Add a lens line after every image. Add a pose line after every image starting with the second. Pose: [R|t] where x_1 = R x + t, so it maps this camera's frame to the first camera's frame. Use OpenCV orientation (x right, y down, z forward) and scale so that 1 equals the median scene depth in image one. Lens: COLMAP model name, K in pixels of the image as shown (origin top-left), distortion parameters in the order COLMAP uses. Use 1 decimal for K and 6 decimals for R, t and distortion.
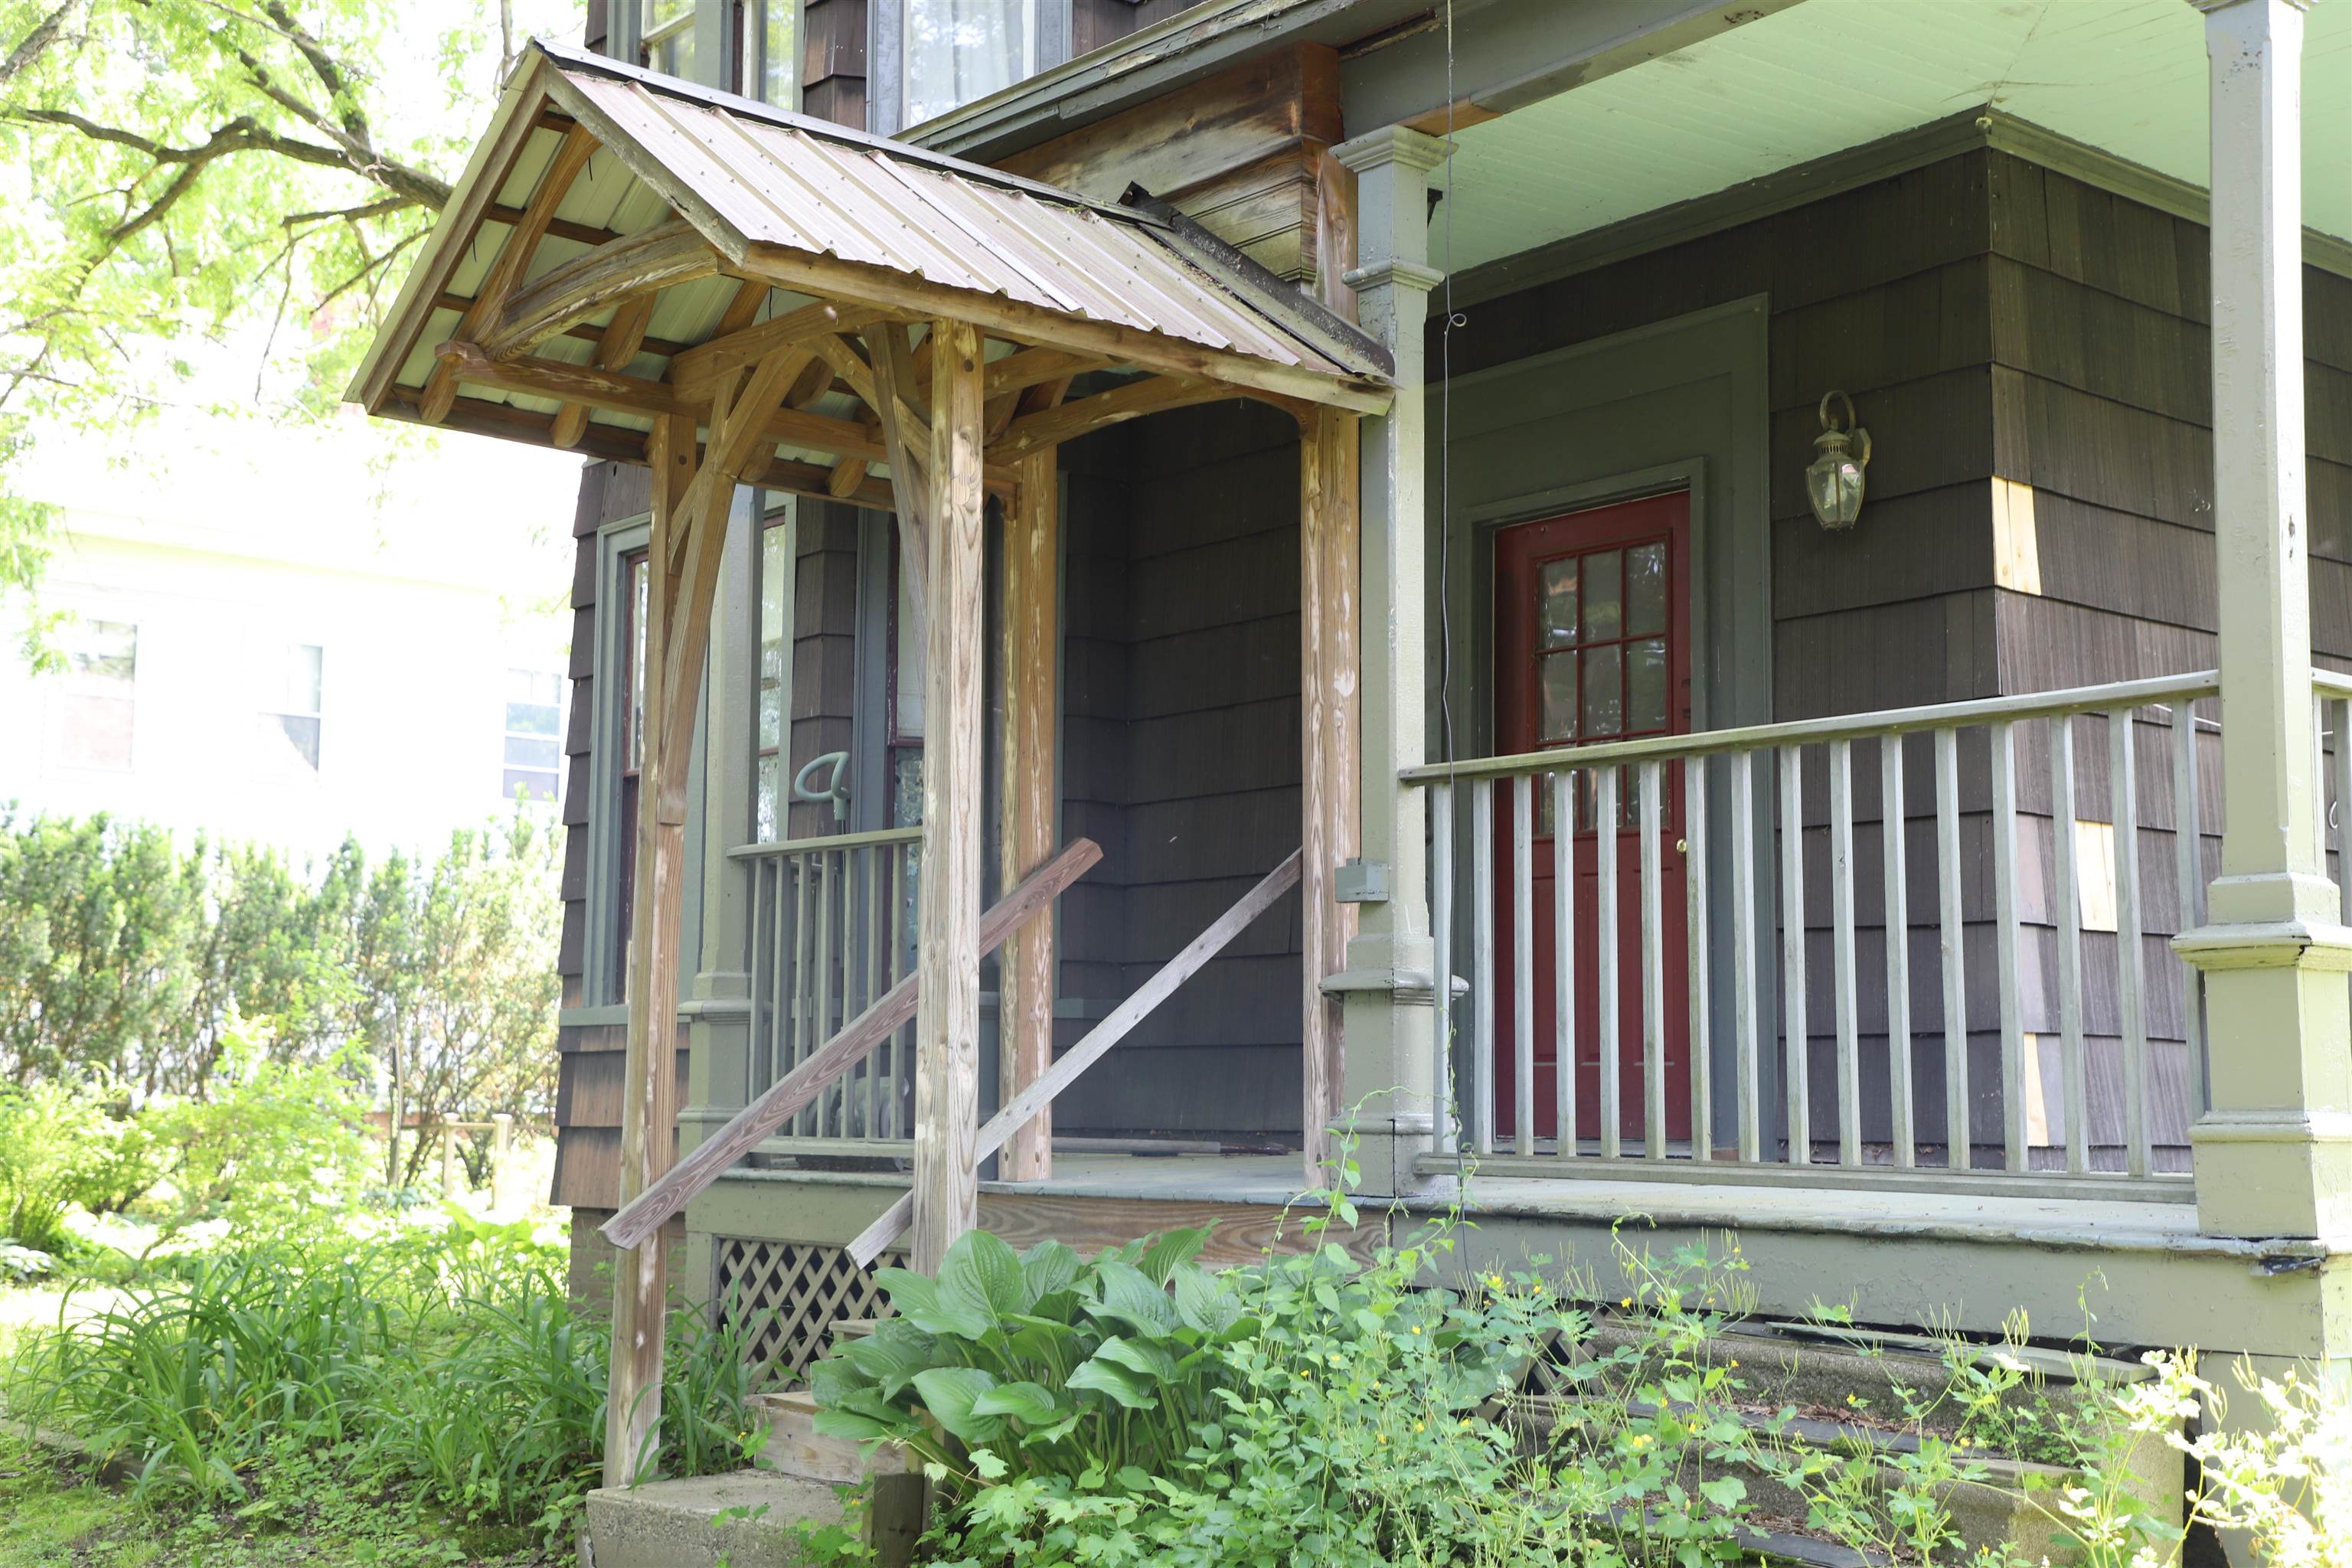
lens RADIAL K [[2878.0, 0, 1167.8], [0, 2878.0, 771.9], [0, 0, 1]] dist [0.122264, 0.000000]
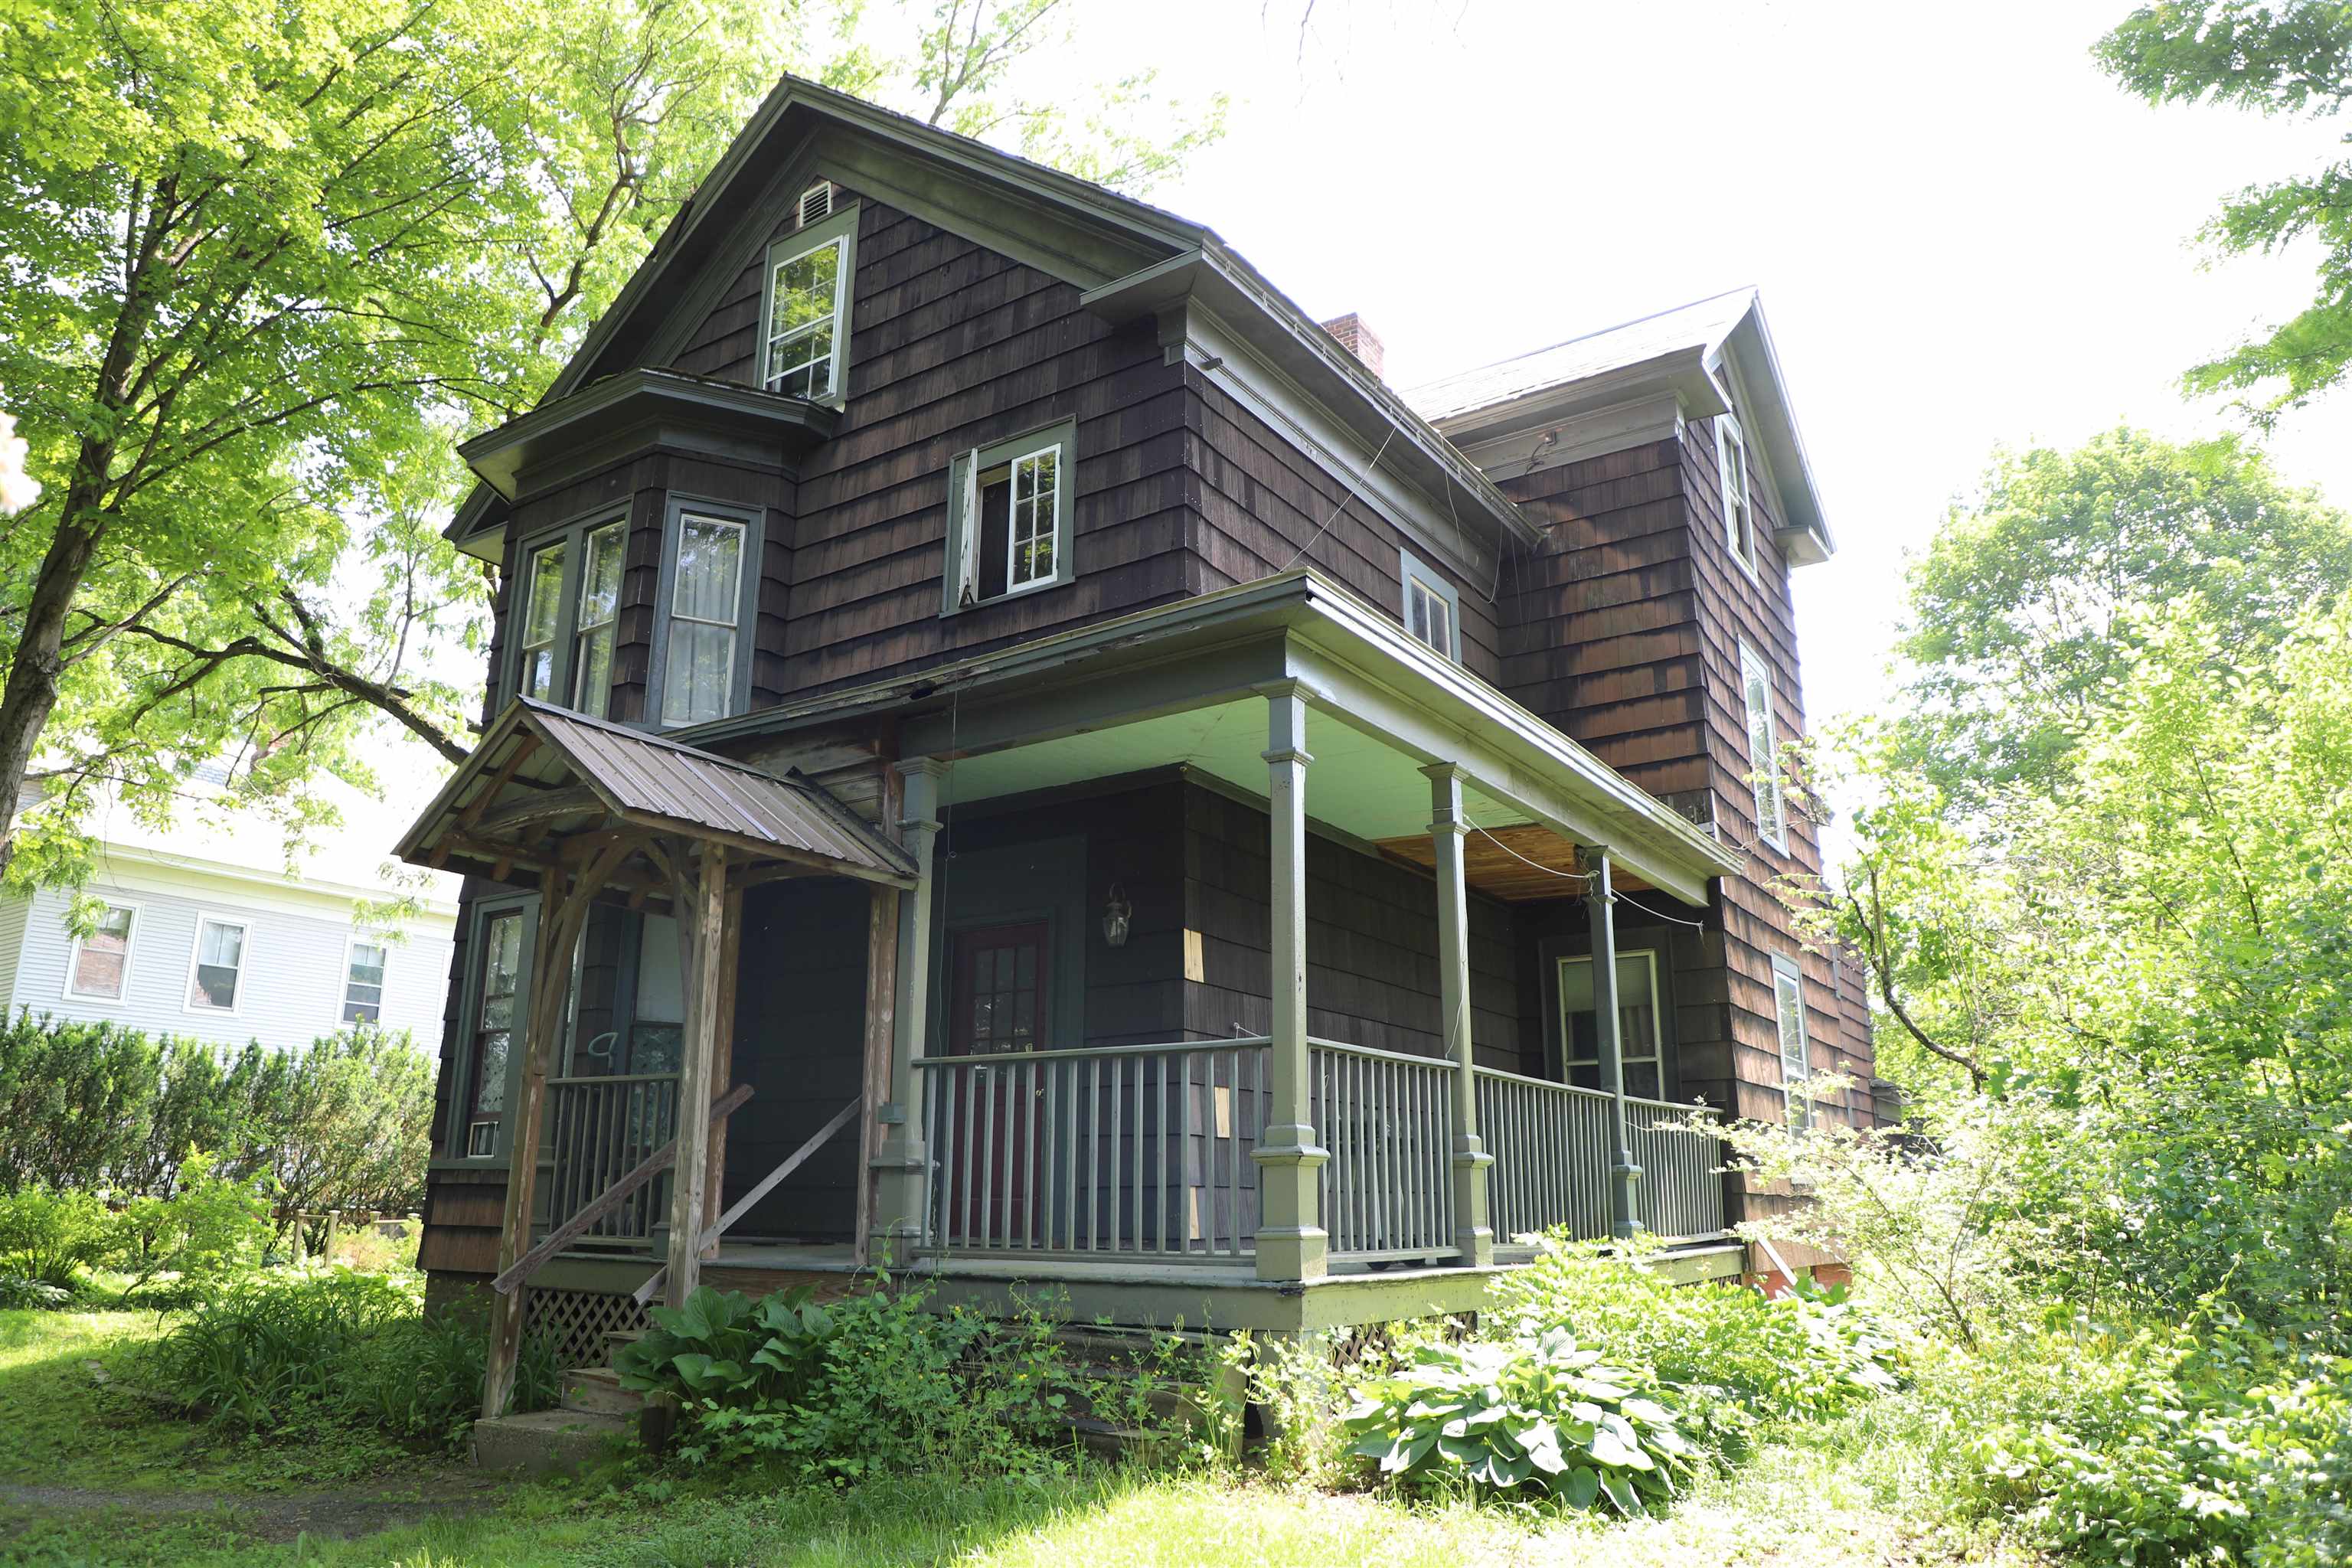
lens RADIAL K [[1572.7, 0, 1179.4], [0, 1572.7, 785.5], [0, 0, 1]] dist [-0.065795, 0.021513]
pose [[0.961838, 0.070471, 0.264388, -0.046926], [-0.030308, 0.987758, -0.153021, -0.028732], [-0.271934, 0.139168, 0.952199, -0.163109]]
